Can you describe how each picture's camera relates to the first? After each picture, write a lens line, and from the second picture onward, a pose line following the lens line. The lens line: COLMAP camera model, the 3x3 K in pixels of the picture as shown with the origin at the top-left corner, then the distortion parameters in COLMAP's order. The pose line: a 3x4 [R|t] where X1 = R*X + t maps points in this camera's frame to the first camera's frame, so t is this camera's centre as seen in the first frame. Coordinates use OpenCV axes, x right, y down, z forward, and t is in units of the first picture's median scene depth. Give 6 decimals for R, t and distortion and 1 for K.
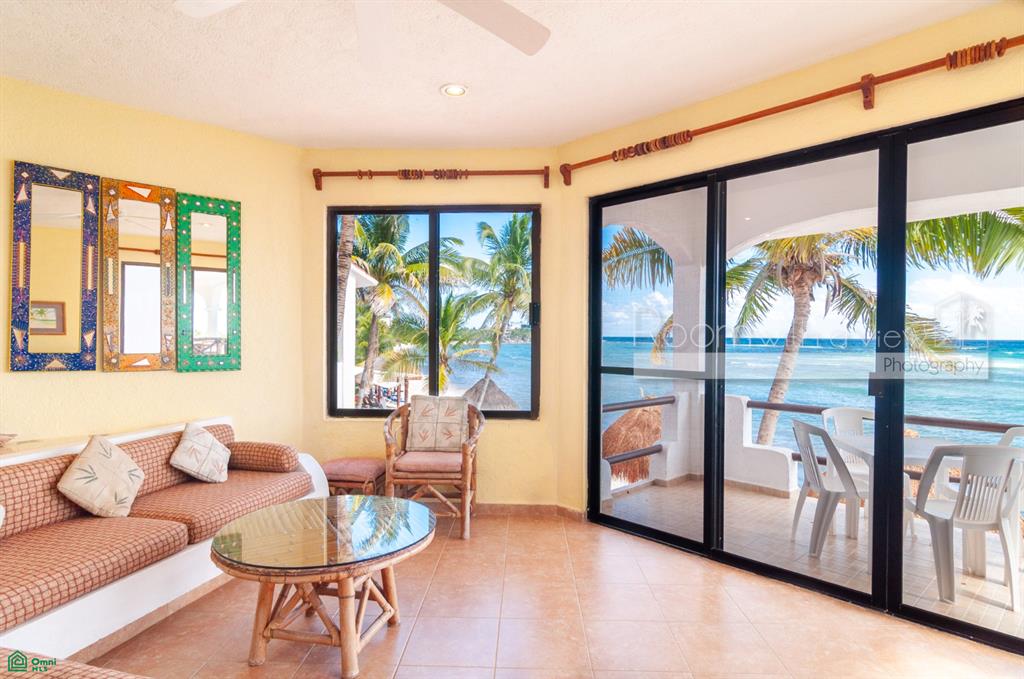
lens RADIAL K [[530.9, 0, 512.0], [0, 530.9, 339.5], [0, 0, 1]] dist [-0.000442, 0.000178]
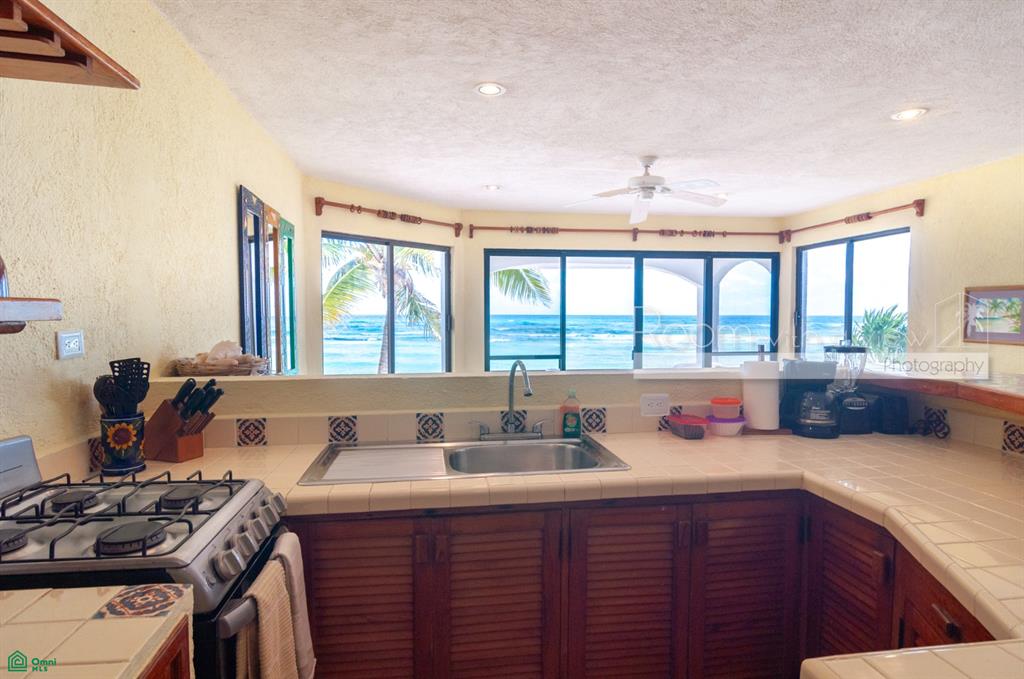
lens RADIAL K [[553.2, 0, 512.0], [0, 553.2, 339.5], [0, 0, 1]] dist [0.005813, 0.000705]
pose [[0.592719, -0.036371, 0.804588, -1.121807], [0.018367, 0.999330, 0.031644, -0.049441], [-0.805200, -0.003978, 0.592990, -0.033433]]
